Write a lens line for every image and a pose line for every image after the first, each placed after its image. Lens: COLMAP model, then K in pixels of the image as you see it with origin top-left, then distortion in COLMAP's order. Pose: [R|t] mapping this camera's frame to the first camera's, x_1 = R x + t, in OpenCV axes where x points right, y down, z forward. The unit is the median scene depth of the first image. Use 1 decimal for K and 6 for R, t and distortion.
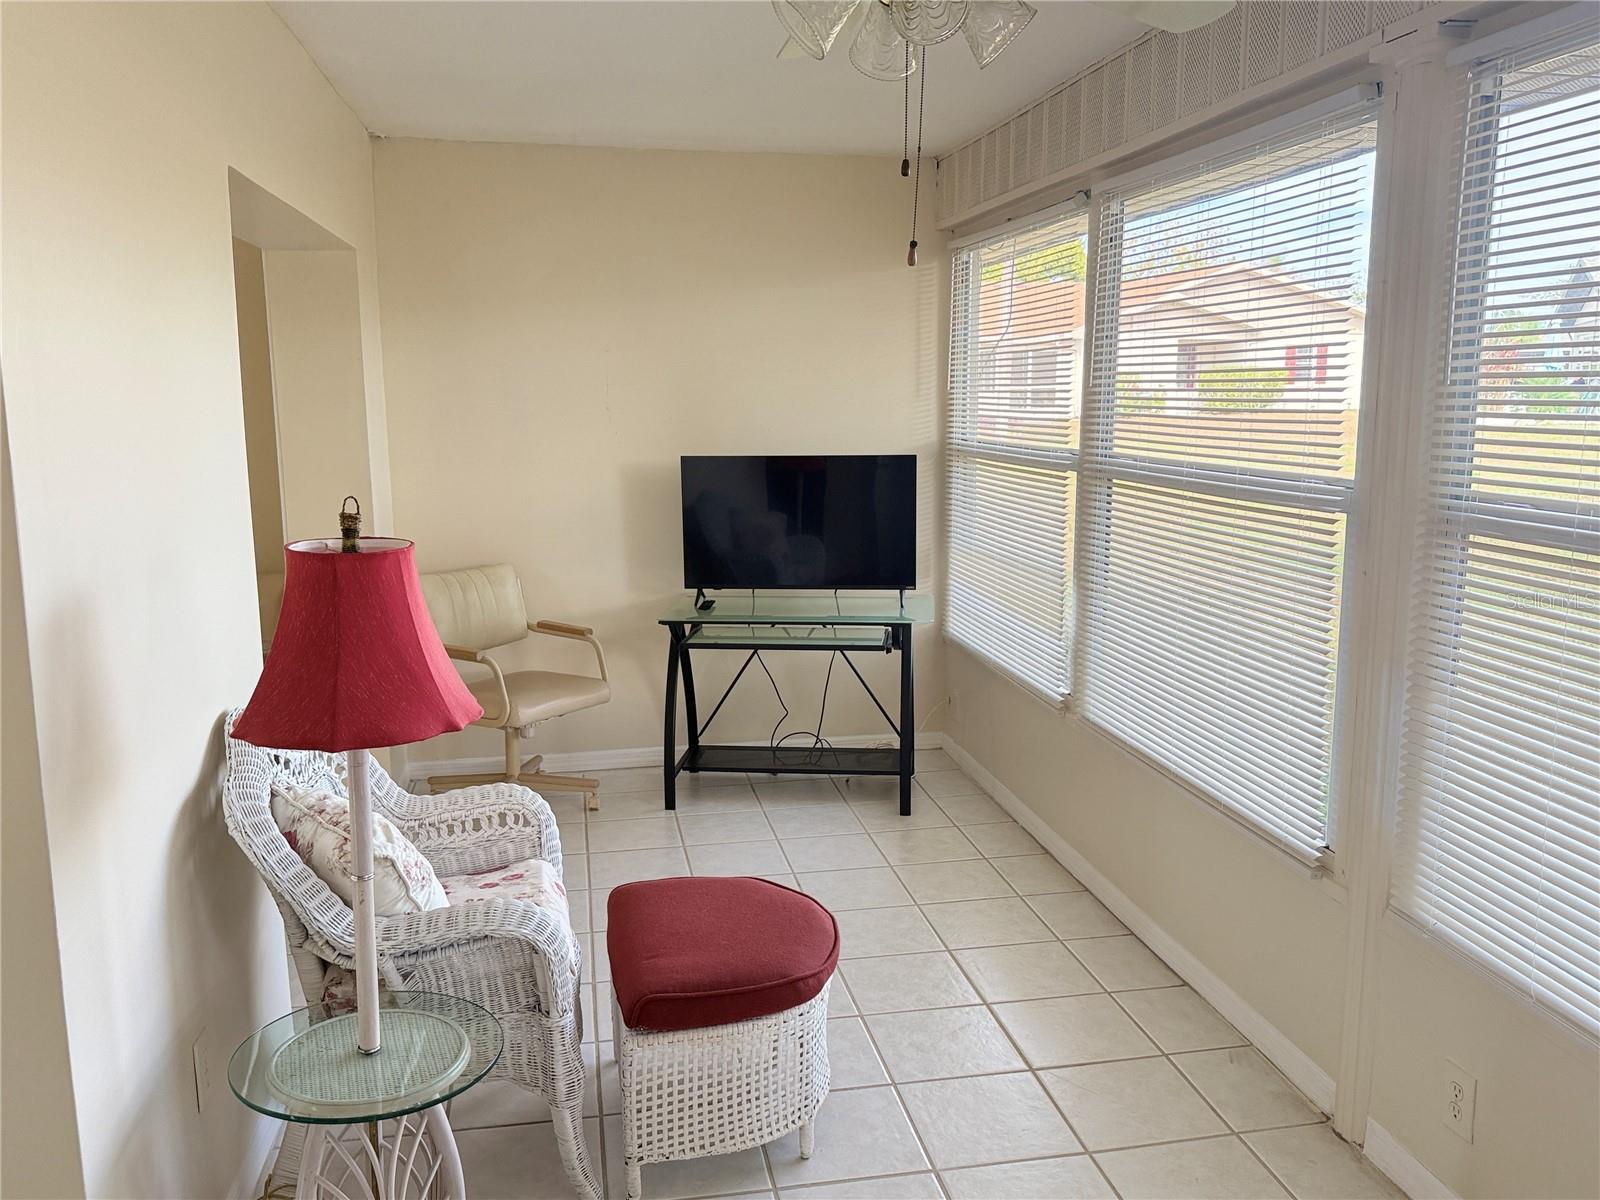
lens RADIAL K [[1290.4, 0, 799.7], [0, 1290.4, 598.6], [0, 0, 1]] dist [0.057386, -0.058092]
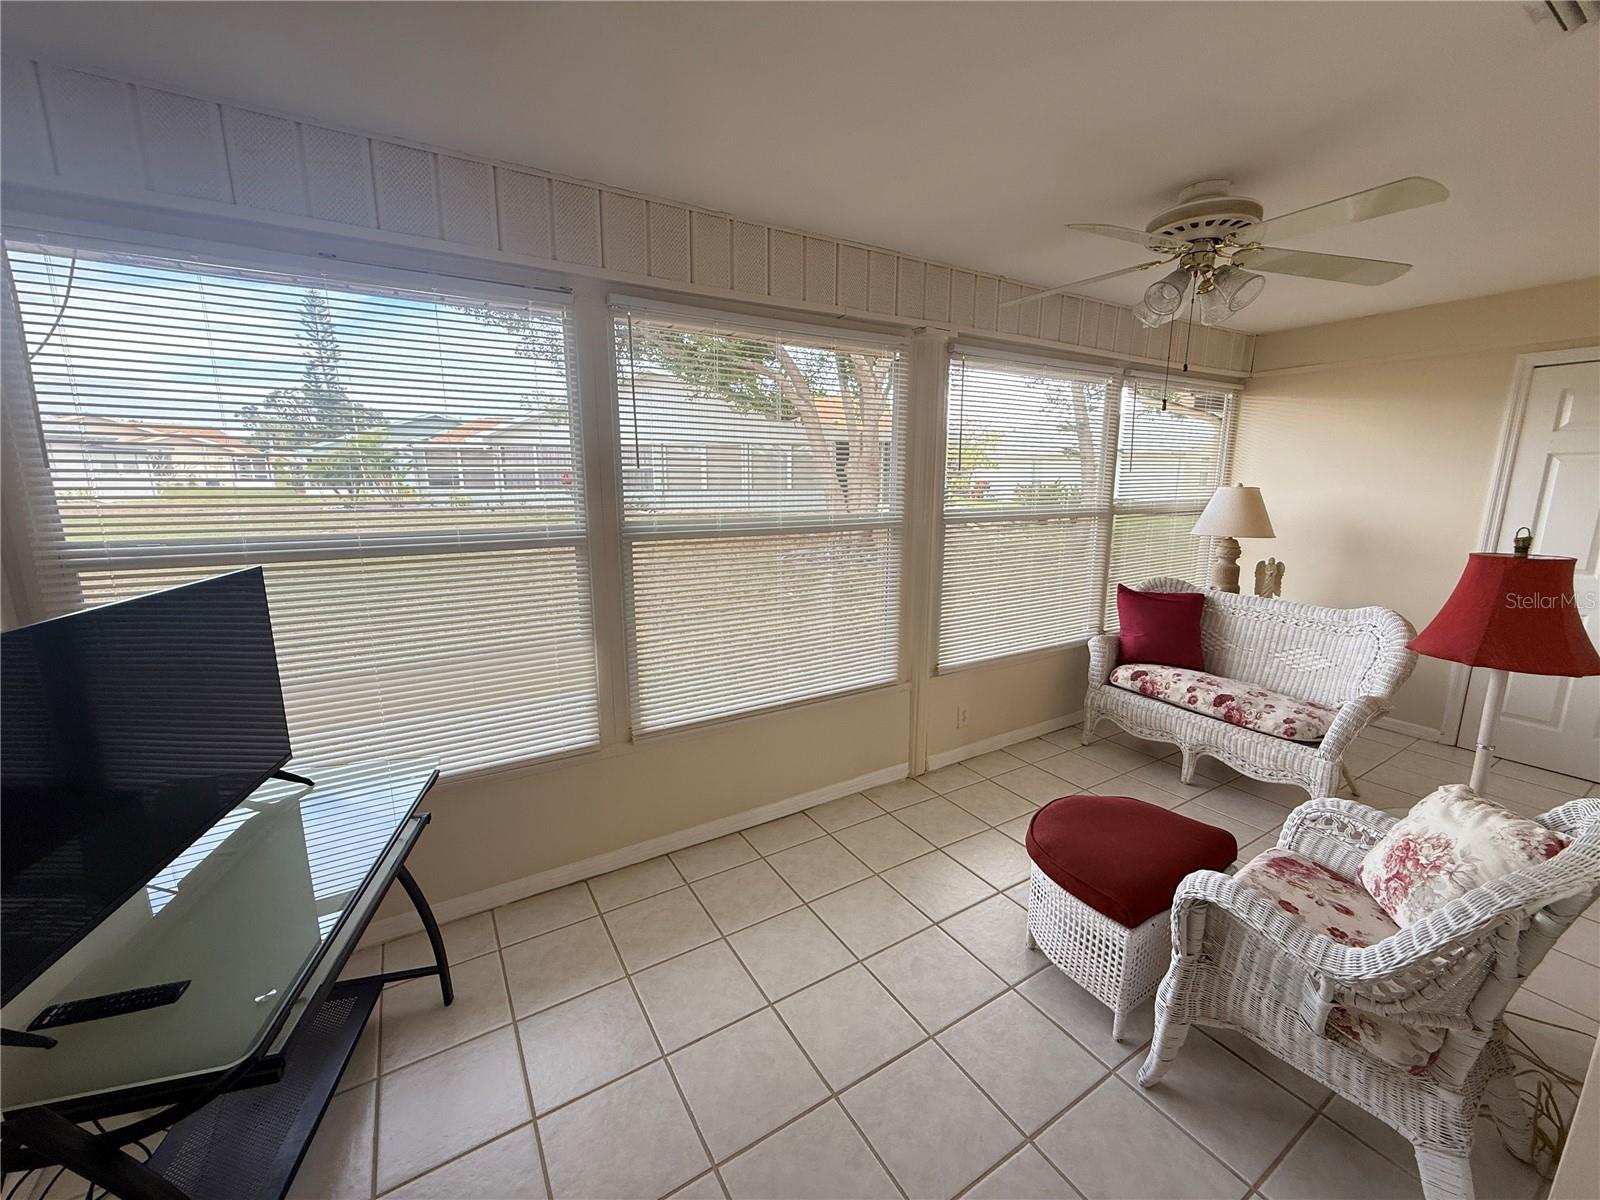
lens RADIAL K [[641.1, 0, 791.8], [0, 641.1, 600.5], [0, 0, 1]] dist [0.002649, -0.001081]
pose [[-0.349279, -0.225209, 0.909552, -0.342219], [0.130469, 0.949543, 0.285213, -0.180566], [-0.927891, 0.218287, -0.302273, 0.988846]]
